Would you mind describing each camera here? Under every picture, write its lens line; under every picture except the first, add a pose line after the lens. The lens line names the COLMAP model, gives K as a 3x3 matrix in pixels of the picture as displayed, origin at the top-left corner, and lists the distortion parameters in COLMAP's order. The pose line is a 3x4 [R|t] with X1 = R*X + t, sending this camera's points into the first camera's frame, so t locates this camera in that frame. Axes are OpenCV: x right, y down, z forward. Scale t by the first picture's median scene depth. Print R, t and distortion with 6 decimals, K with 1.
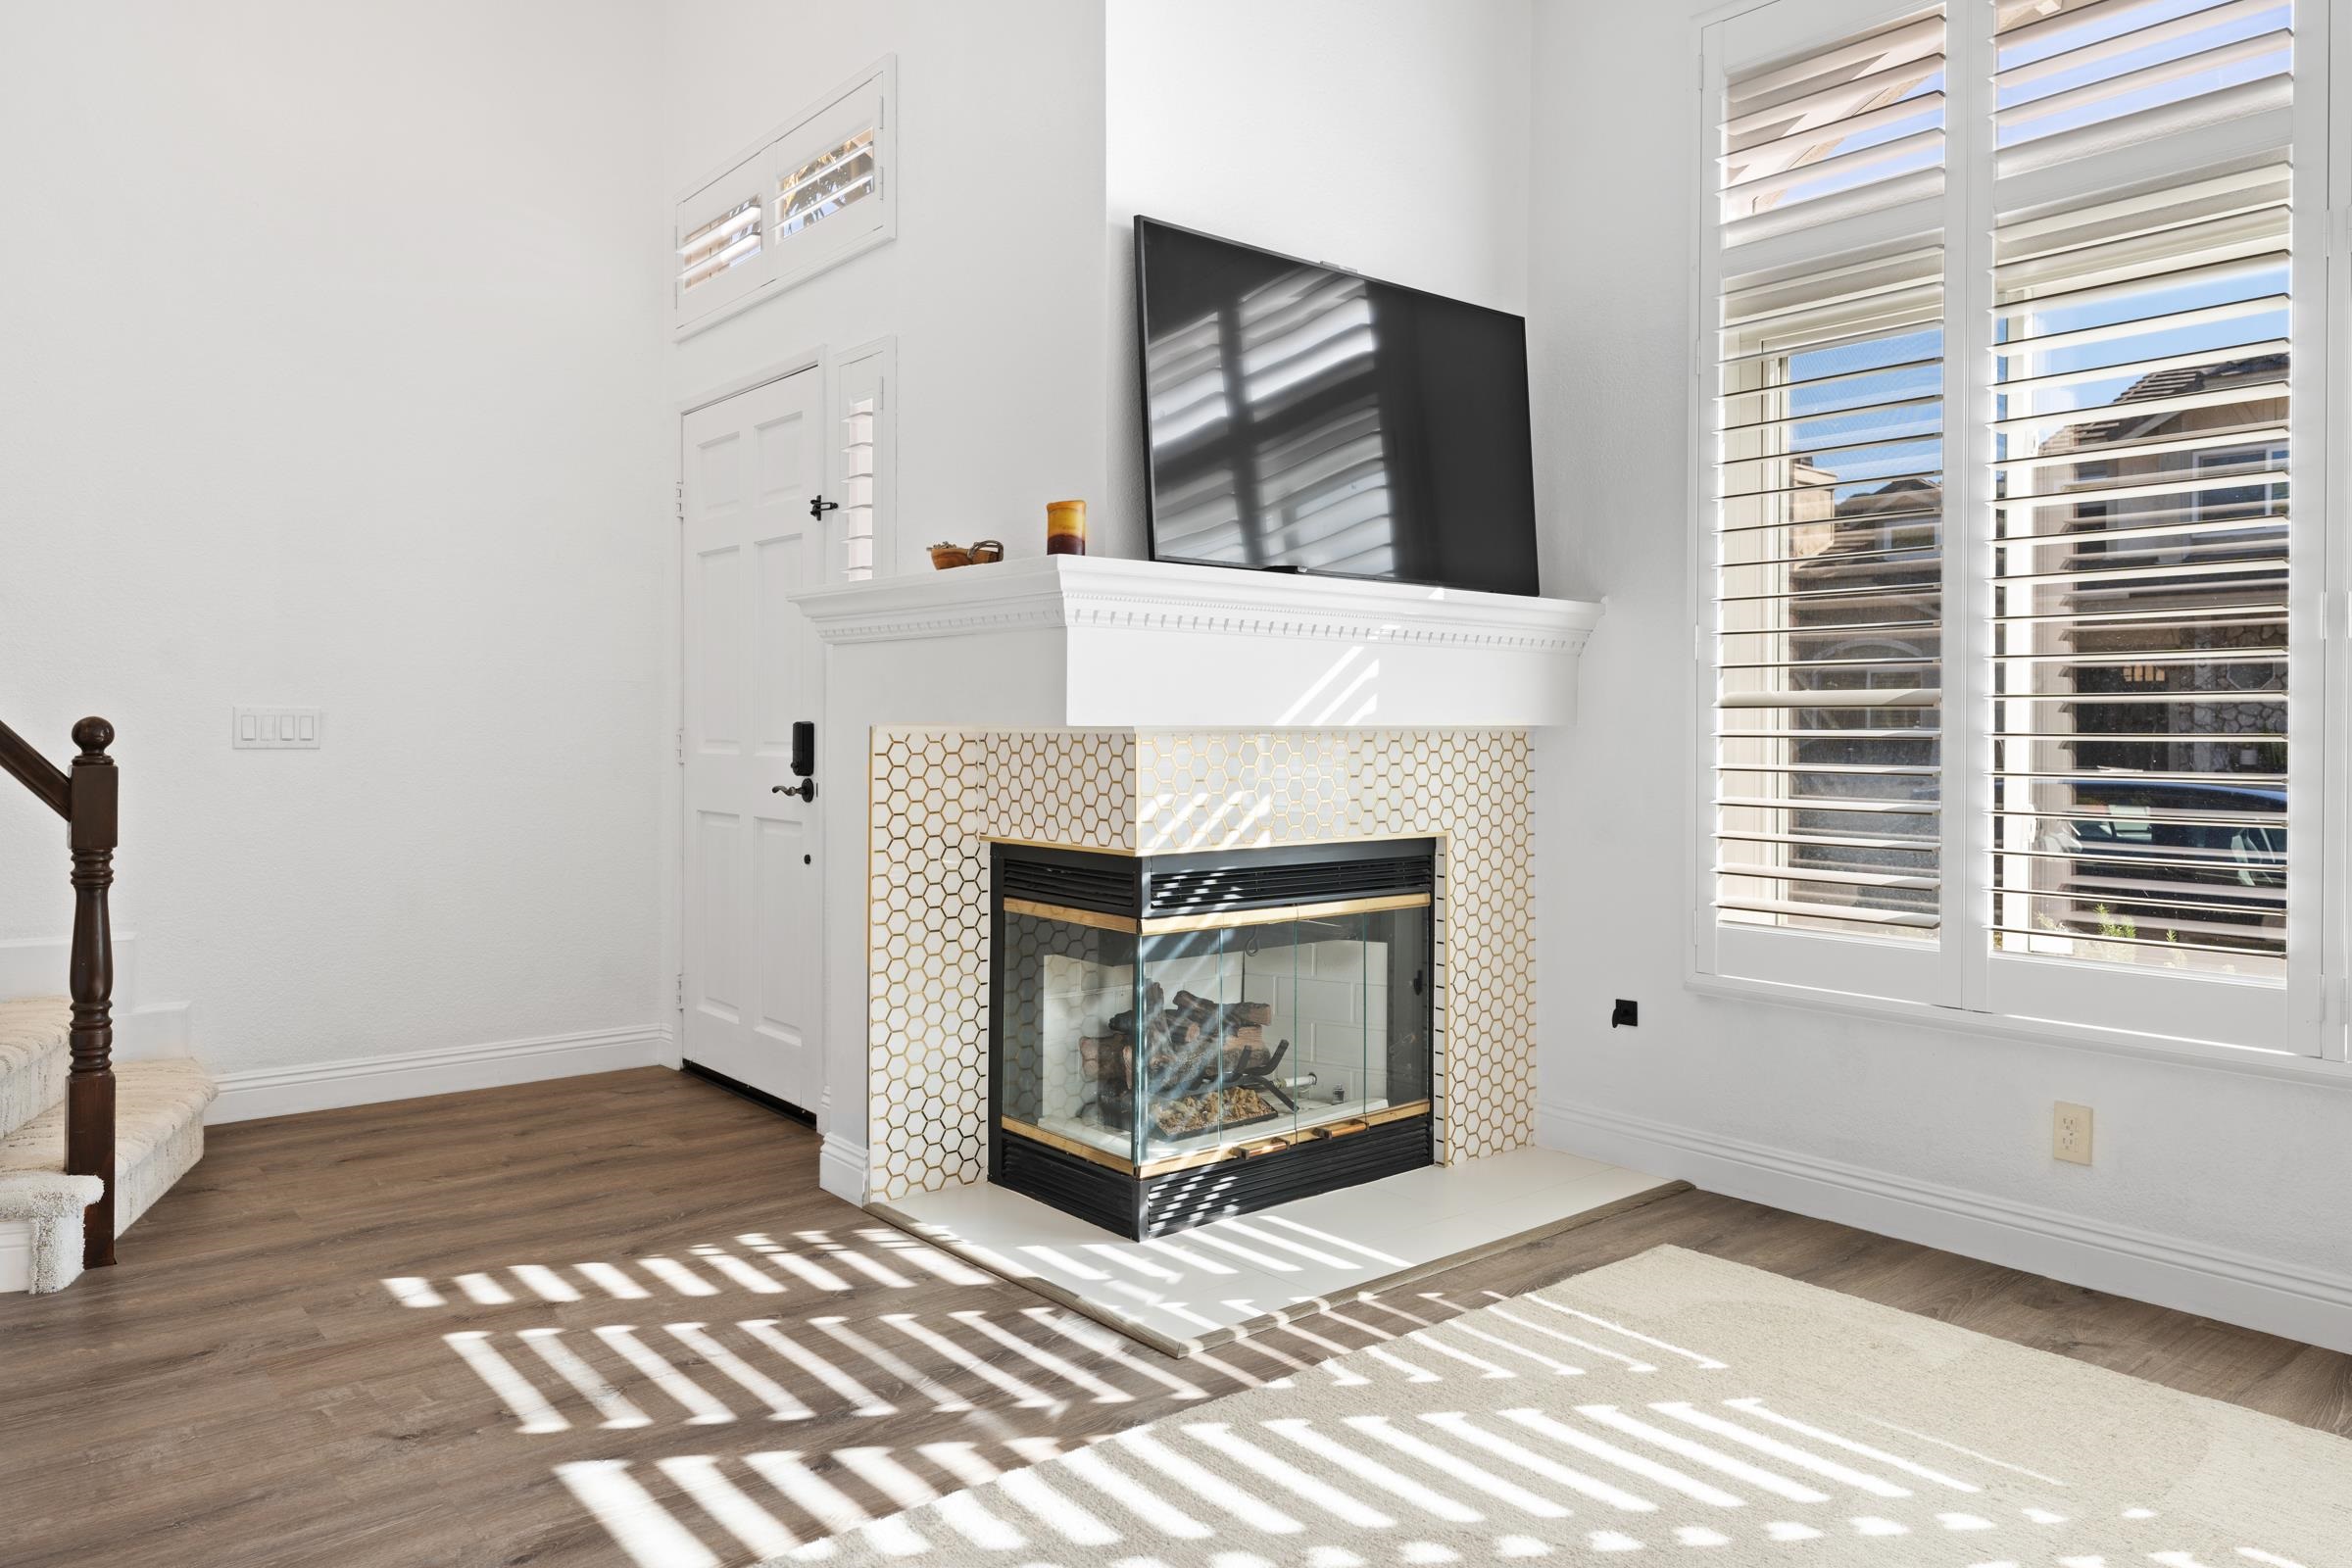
lens RADIAL K [[1577.5, 0, 1163.4], [0, 1577.5, 737.9], [0, 0, 1]] dist [-0.003971, 0.000445]
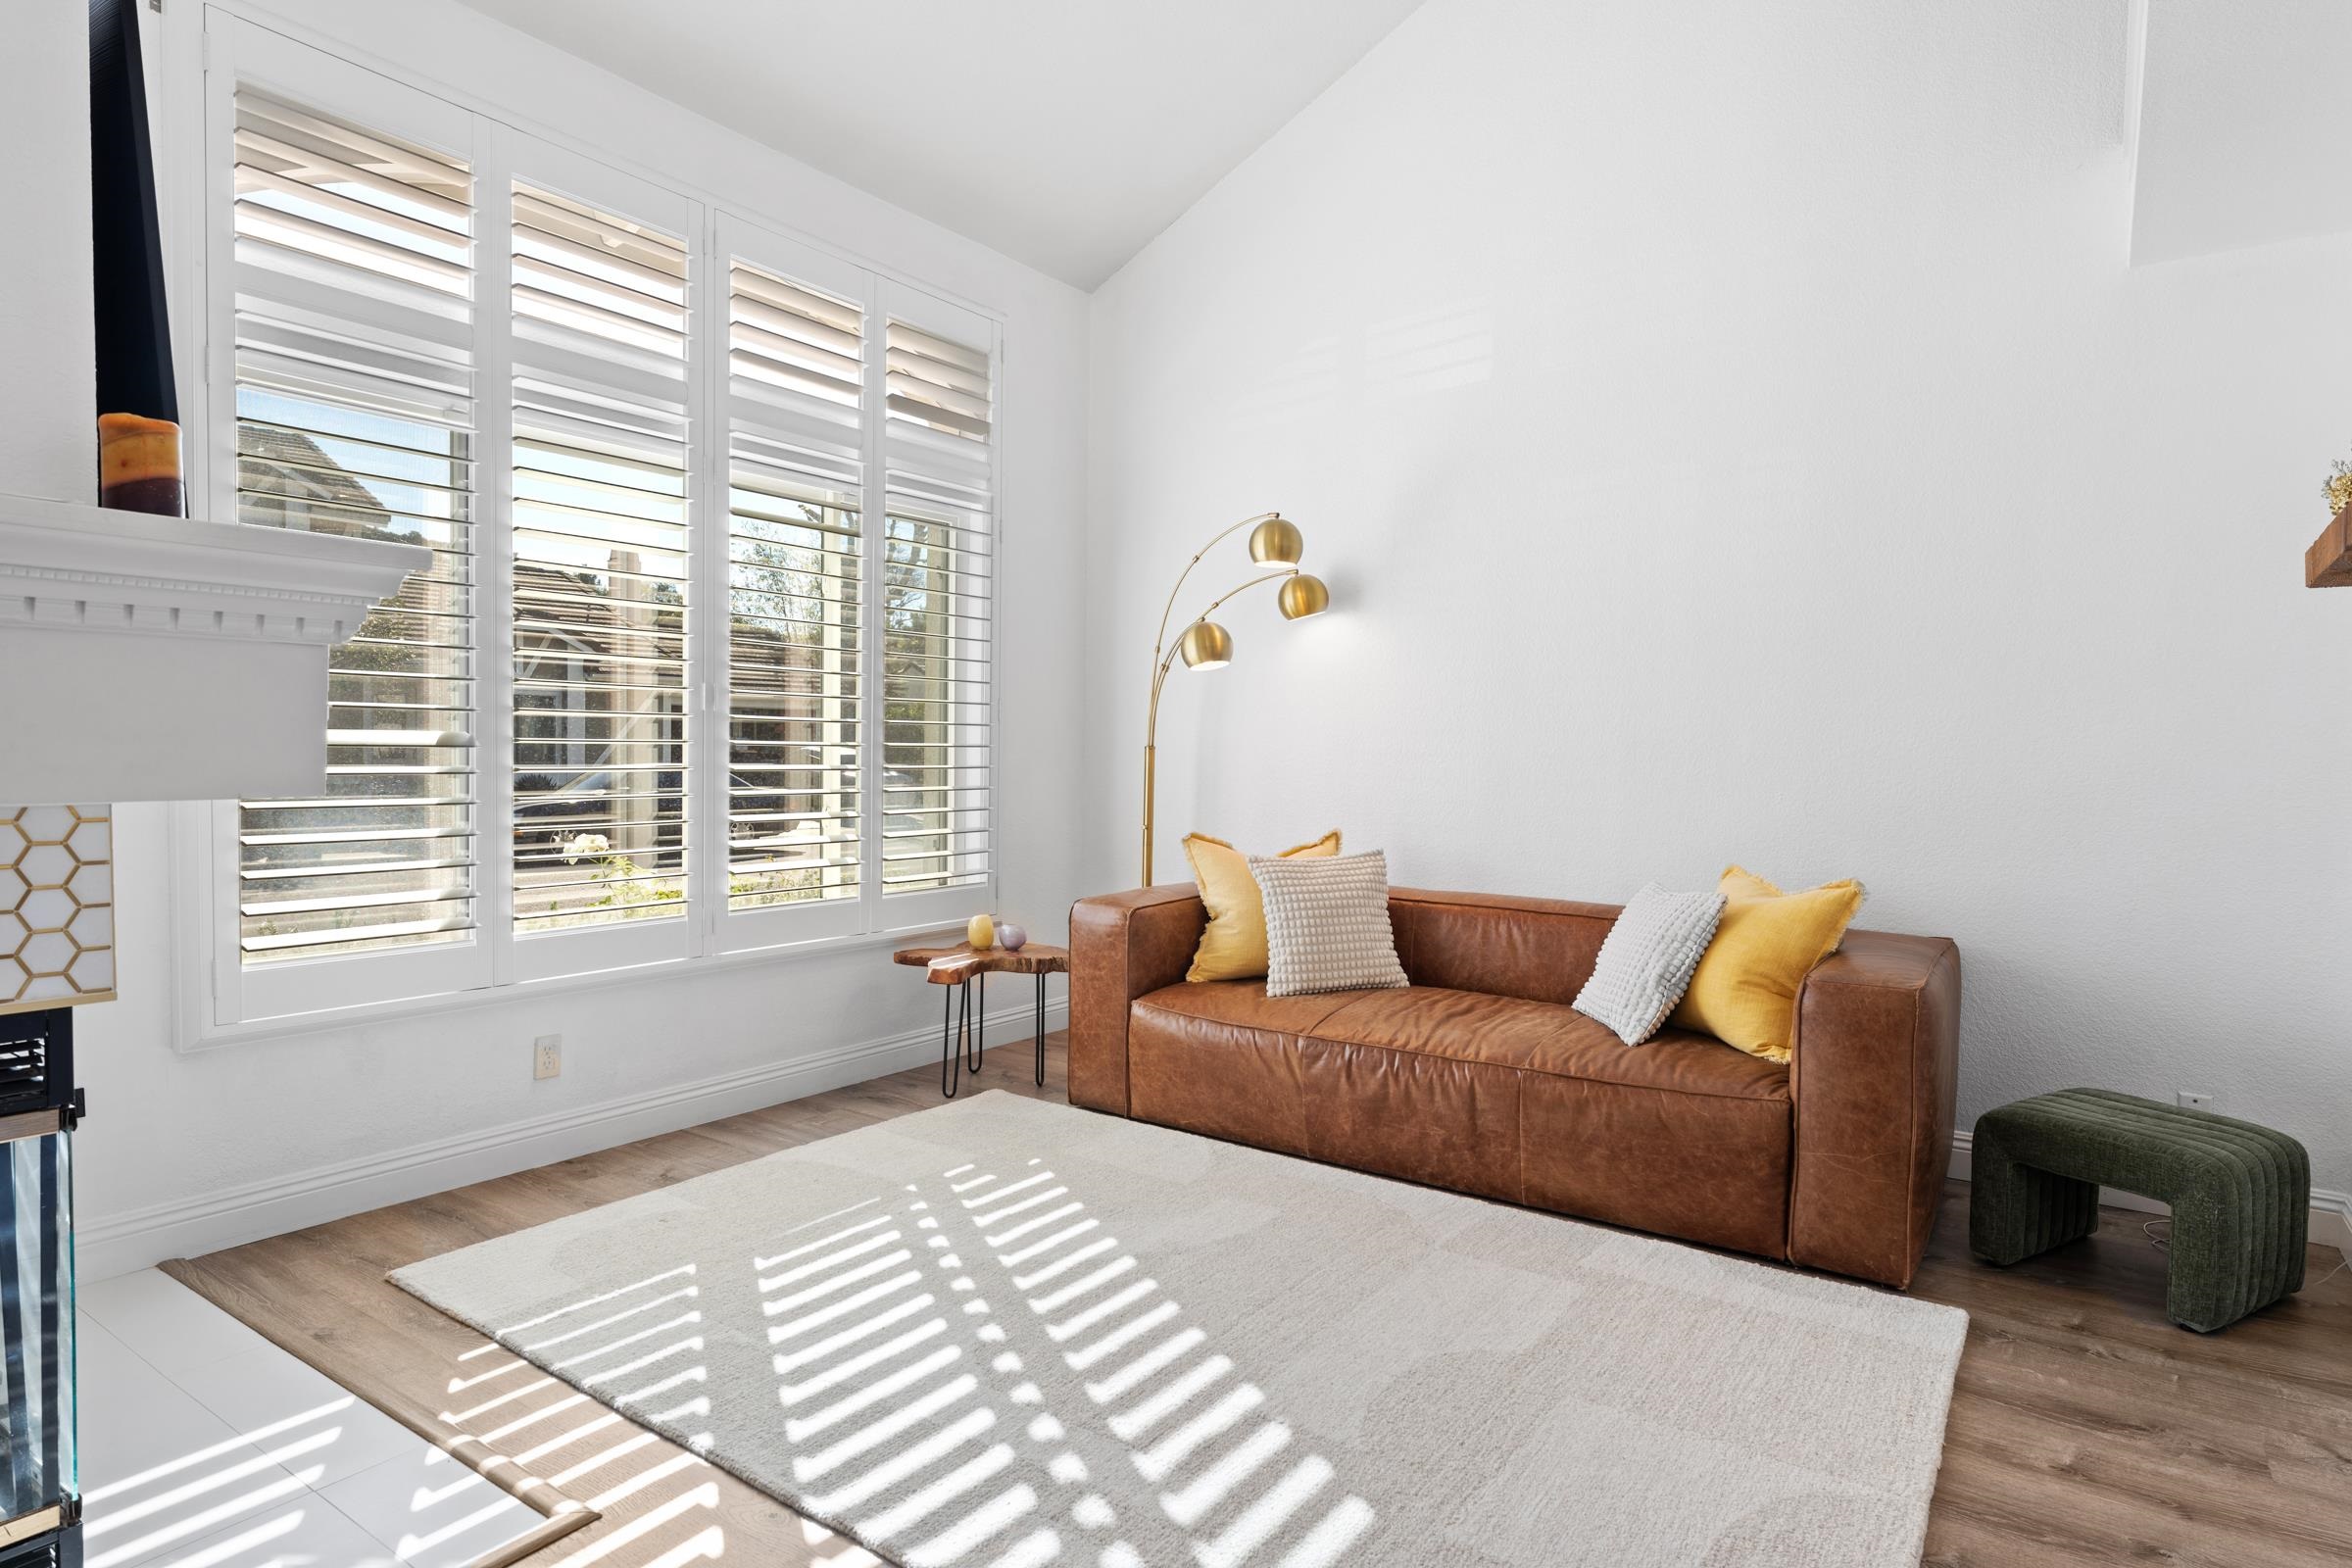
lens RADIAL K [[1310.5, 0, 1188.1], [0, 1310.5, 786.4], [0, 0, 1]] dist [-0.010046, 0.001040]
pose [[-0.289741, -0.040248, 0.956258, -0.705643], [-0.015628, 0.999181, 0.037319, -0.038965], [-0.956977, -0.004132, -0.290133, 0.837723]]
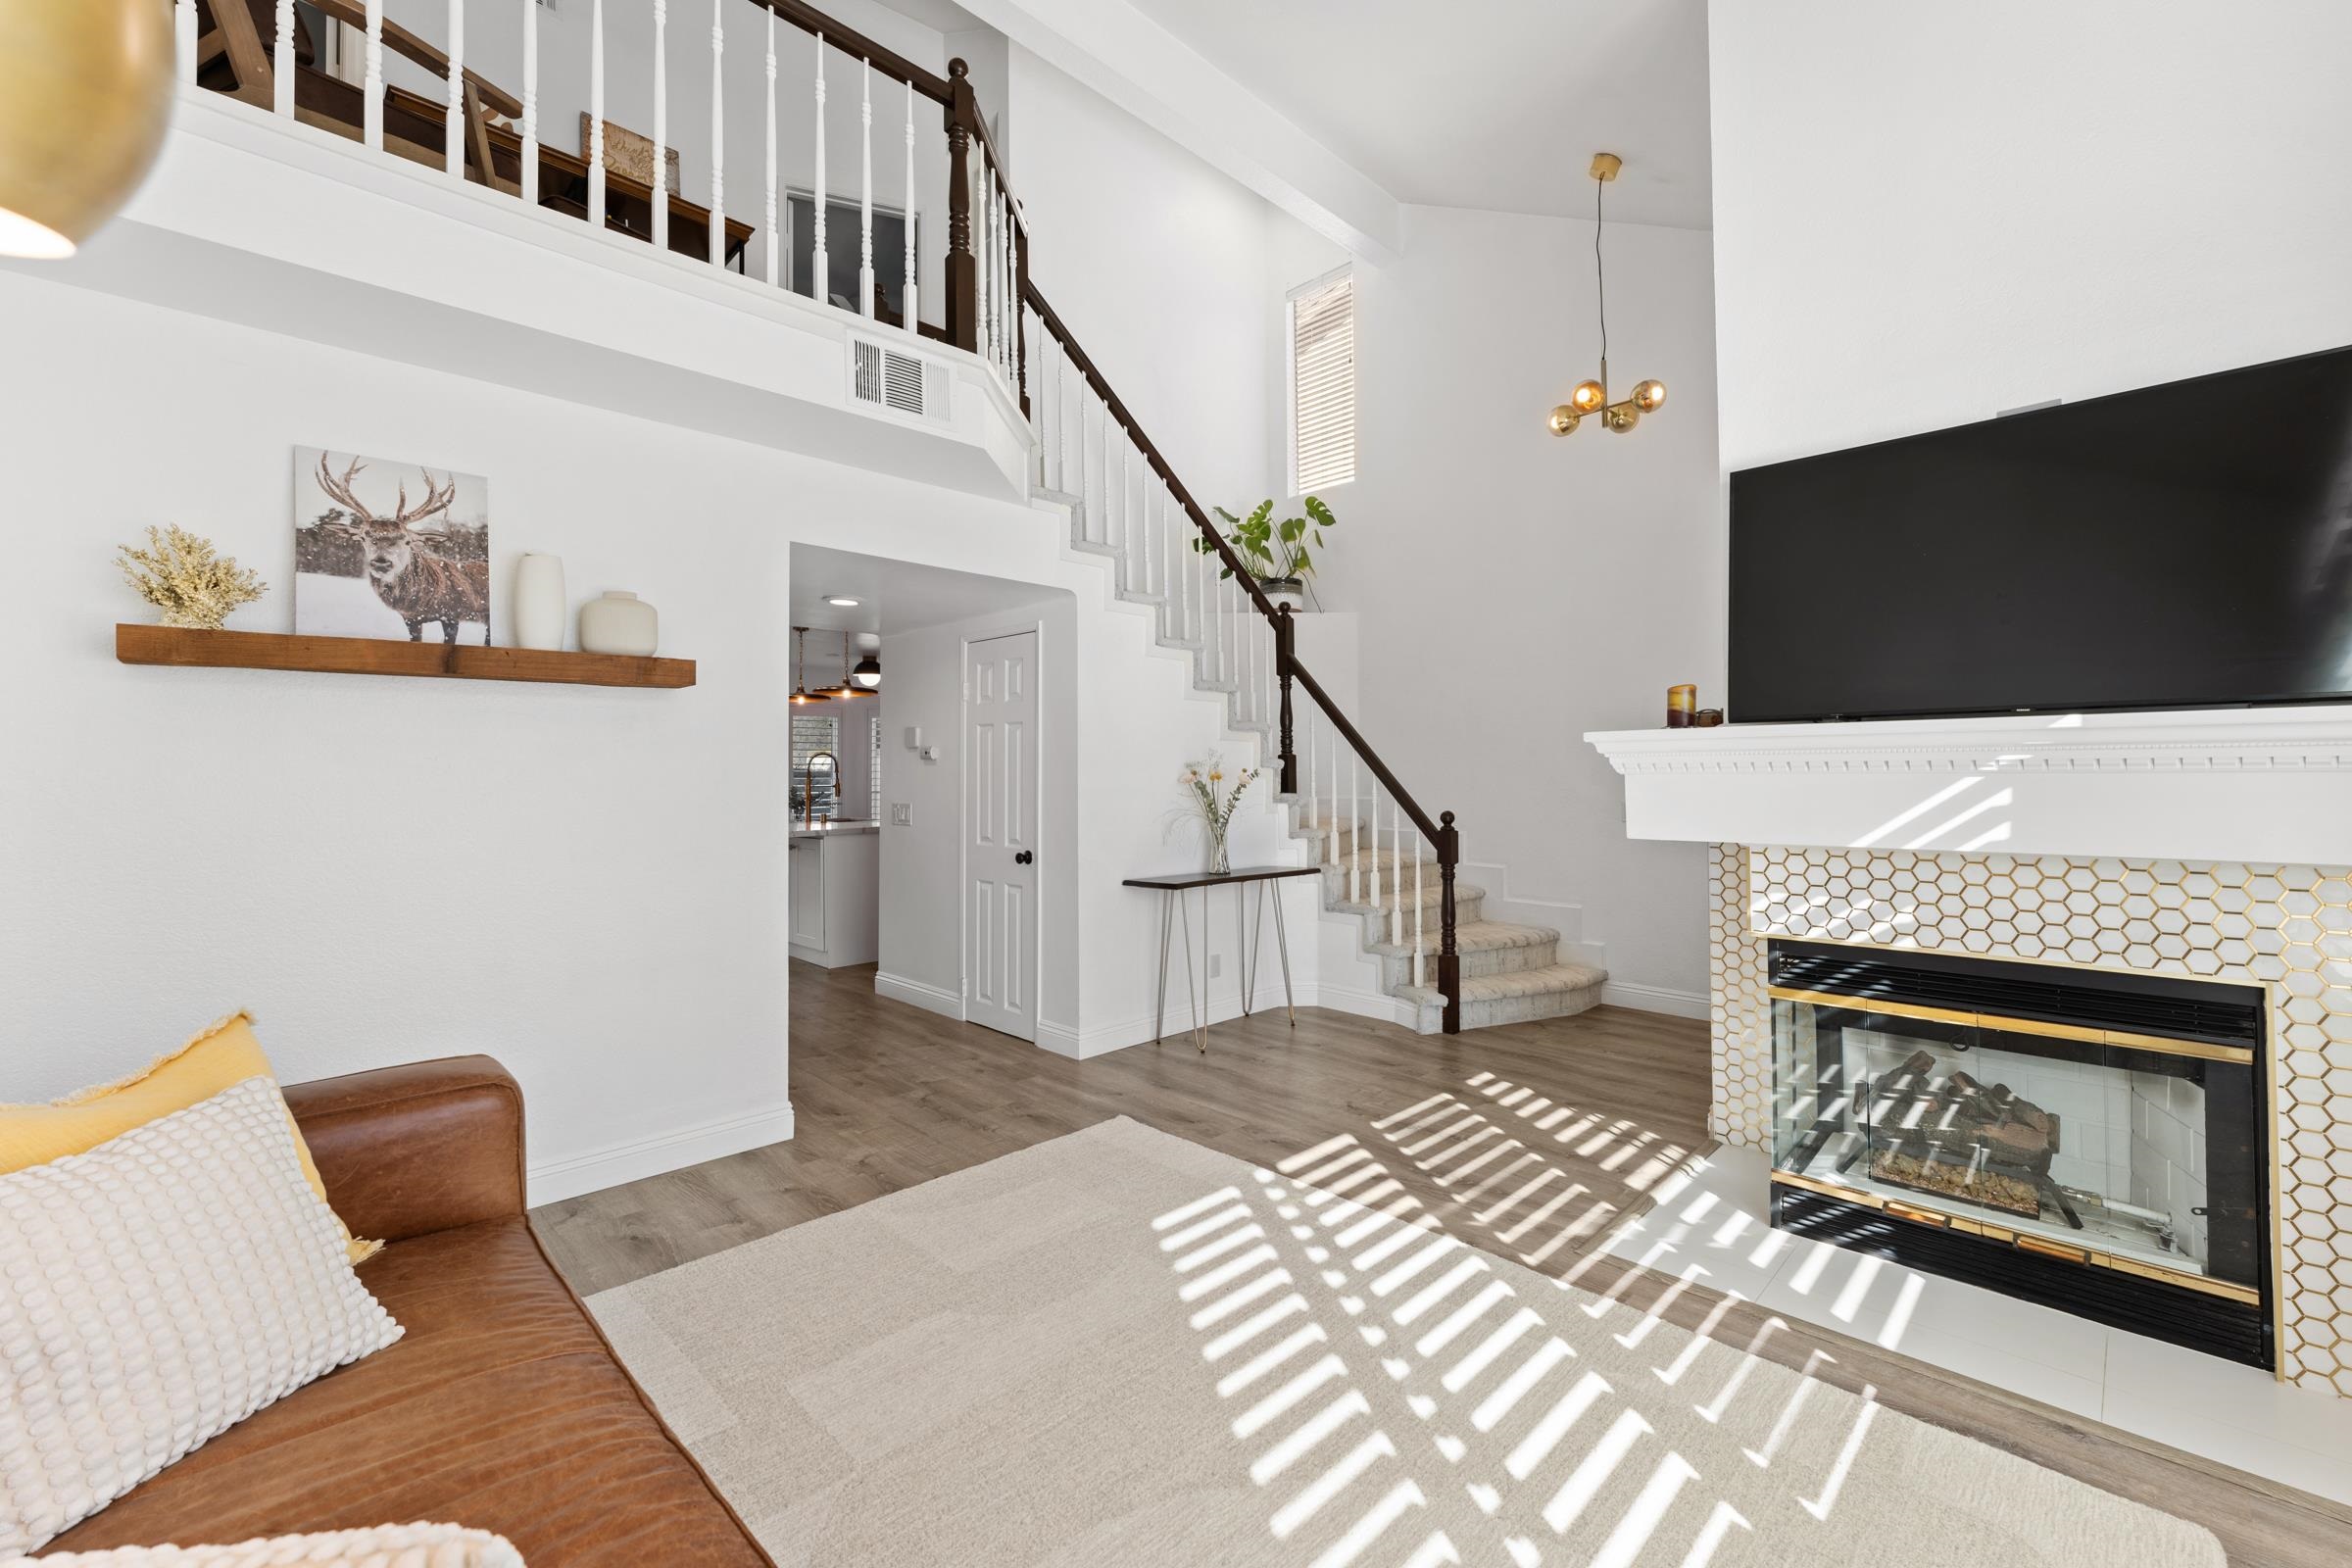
lens RADIAL K [[938.2, 0, 1178.6], [0, 938.2, 777.8], [0, 0, 1]] dist [0.000430, -0.000237]
pose [[0.089126, -0.005971, -0.996002, 0.829795], [0.001187, 0.999982, -0.005889, -0.063431], [0.996020, -0.000657, 0.089131, 0.488408]]
